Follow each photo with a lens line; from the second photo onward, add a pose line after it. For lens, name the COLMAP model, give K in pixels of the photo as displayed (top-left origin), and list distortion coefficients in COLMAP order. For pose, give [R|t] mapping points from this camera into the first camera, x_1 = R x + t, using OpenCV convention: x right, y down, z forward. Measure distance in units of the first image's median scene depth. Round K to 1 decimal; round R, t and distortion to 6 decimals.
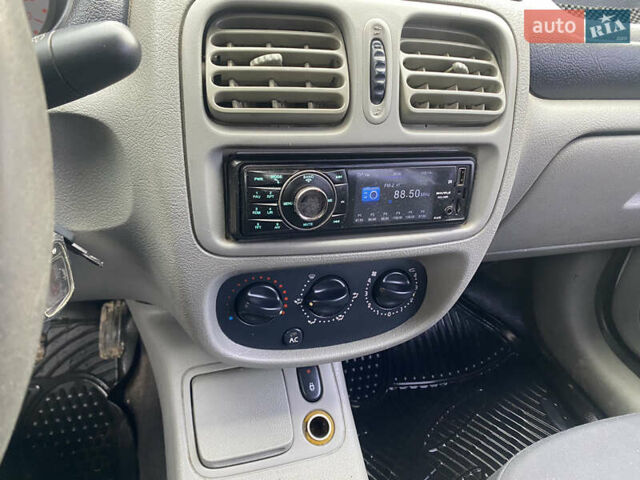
lens RADIAL K [[479.4, 0, 320.0], [0, 479.4, 240.0], [0, 0, 1]] dist [0.018812, -0.008807]
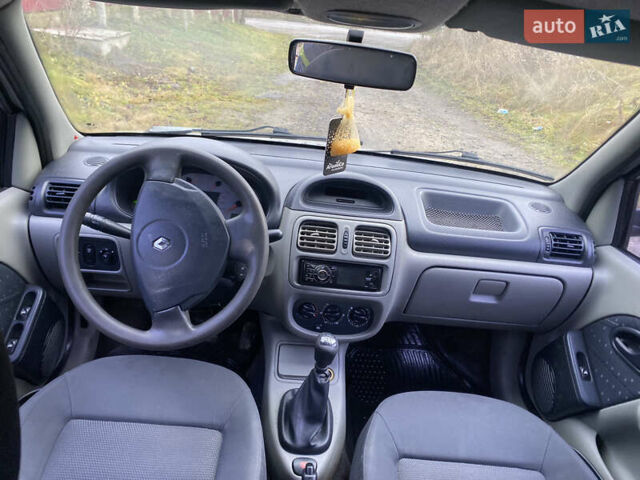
lens RADIAL K [[479.4, 0, 320.0], [0, 479.4, 240.0], [0, 0, 1]] dist [0.018812, -0.008807]
pose [[0.962750, 0.106611, -0.248488, 0.762537], [-0.158214, 0.967358, -0.197958, 0.350046], [0.219272, 0.229899, 0.948191, -2.226615]]
